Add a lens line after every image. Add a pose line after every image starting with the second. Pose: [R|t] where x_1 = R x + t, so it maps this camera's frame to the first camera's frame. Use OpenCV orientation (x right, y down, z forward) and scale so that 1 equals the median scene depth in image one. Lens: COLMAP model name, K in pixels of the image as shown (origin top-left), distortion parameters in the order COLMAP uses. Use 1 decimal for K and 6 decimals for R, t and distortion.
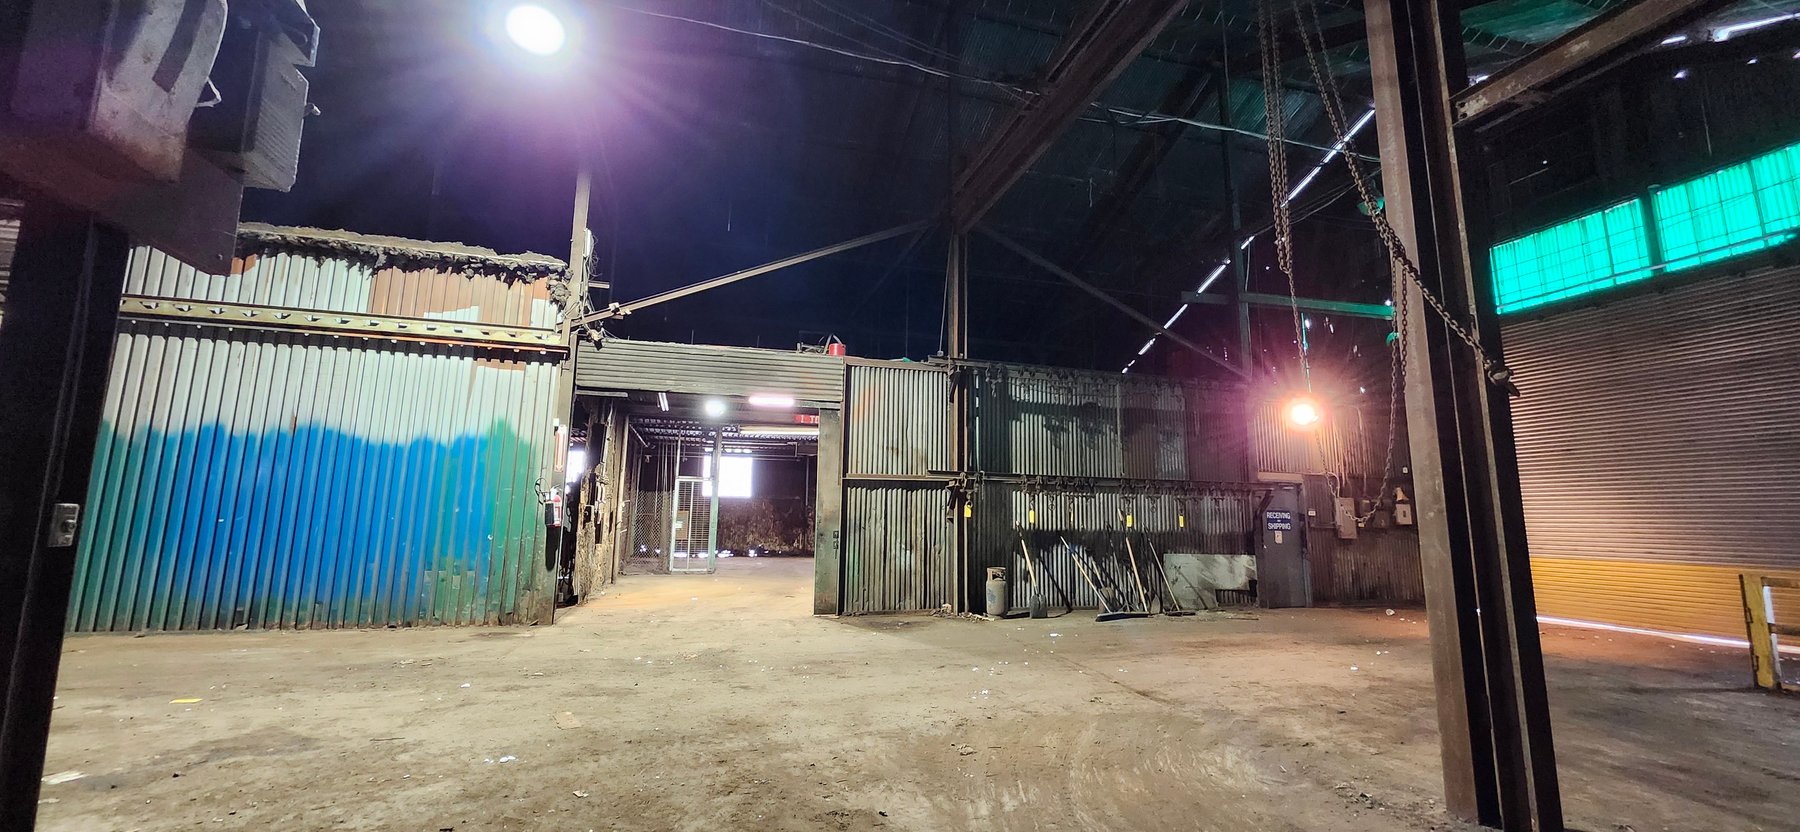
lens RADIAL K [[716.0, 0, 903.8], [0, 716.0, 397.3], [0, 0, 1]] dist [0.001194, 0.000135]
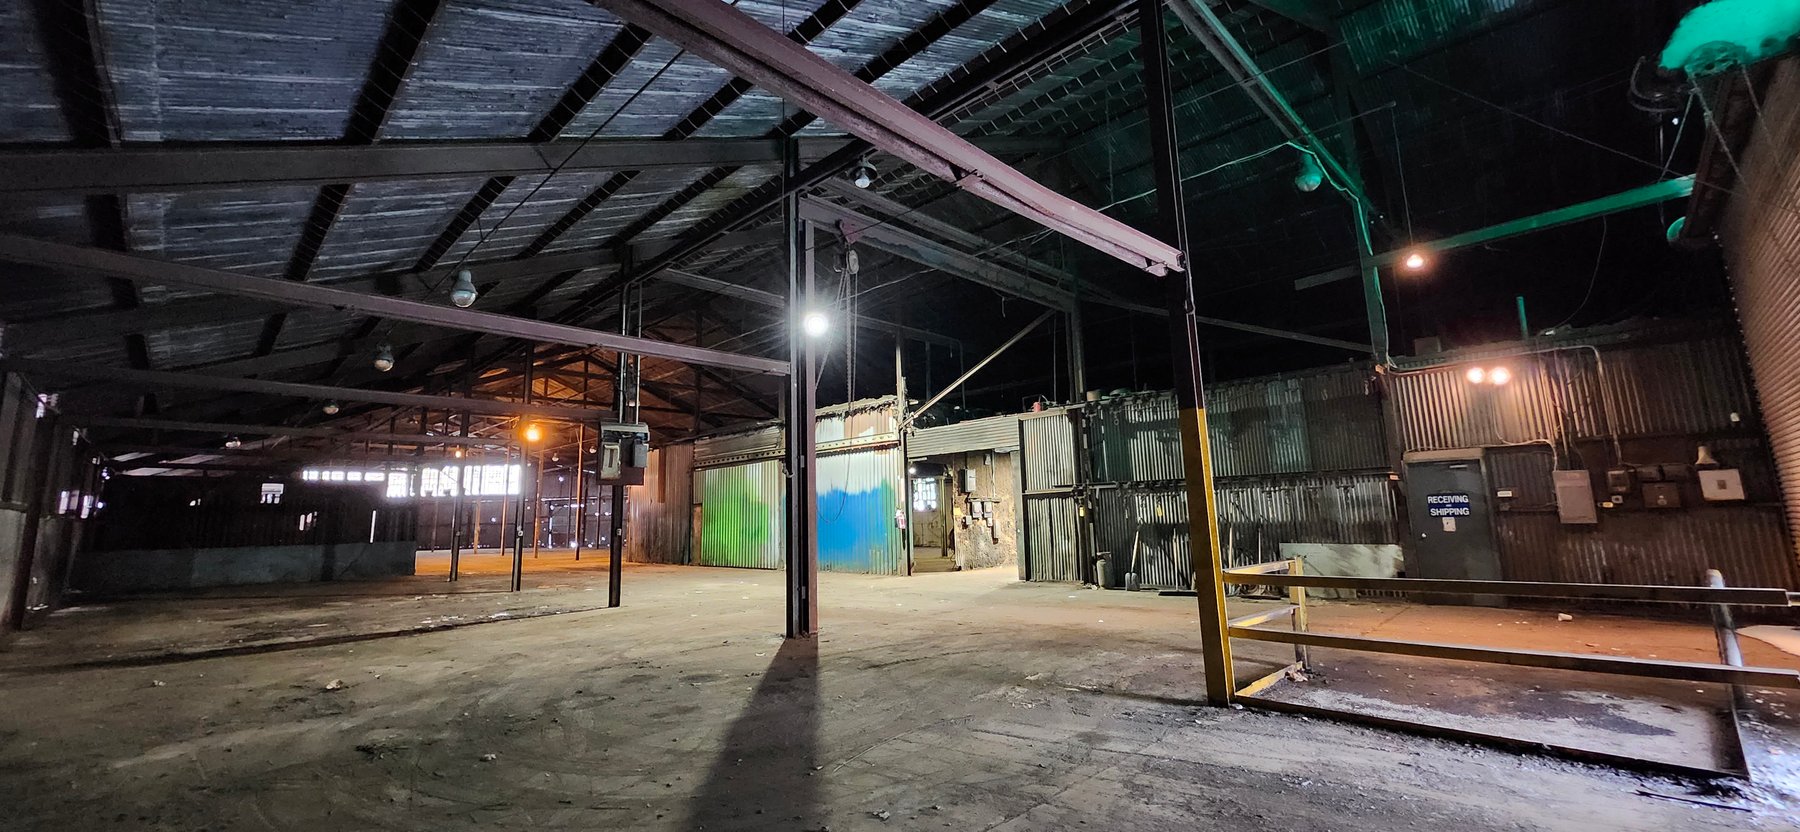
lens RADIAL K [[716.0, 0, 903.8], [0, 716.0, 397.3], [0, 0, 1]] dist [0.001194, 0.000135]
pose [[0.477763, -0.174614, -0.860960, 1.122636], [0.182071, 0.978449, -0.097408, 0.010644], [0.859414, -0.110217, 0.499259, 0.020040]]
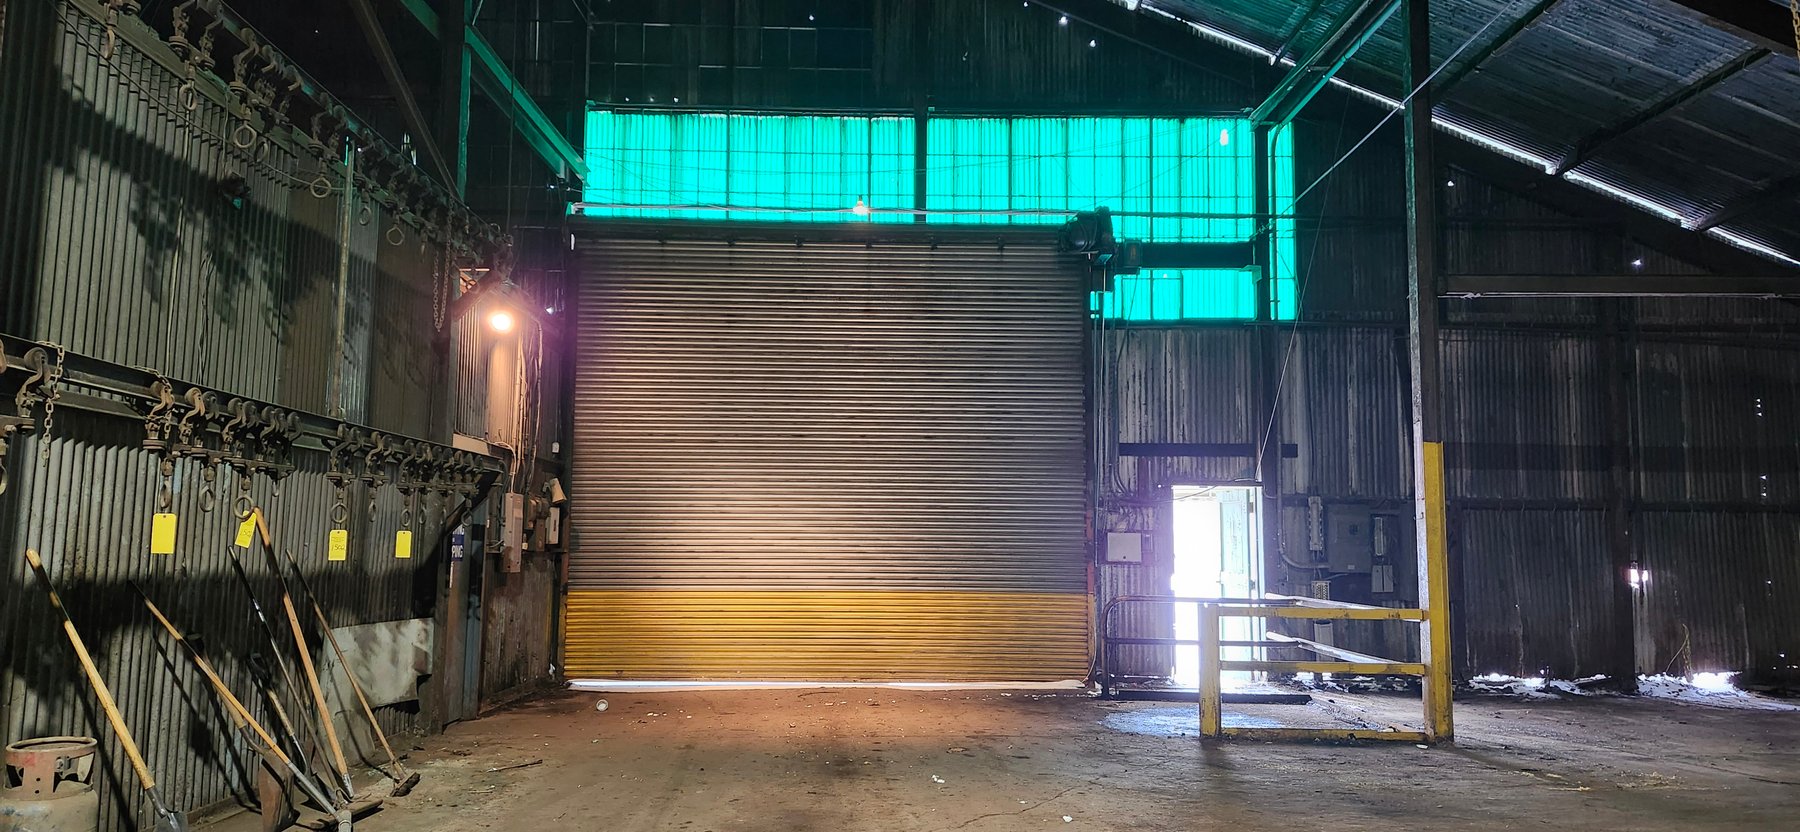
lens RADIAL K [[1236.2, 0, 900.0], [0, 1236.2, 416.0], [0, 0, 1]] dist [0.000708, -0.000837]
pose [[0.262410, 0.091844, 0.960576, -0.200103], [-0.164718, 0.985113, -0.049192, 0.097378], [-0.950794, -0.145316, 0.273632, 0.595842]]
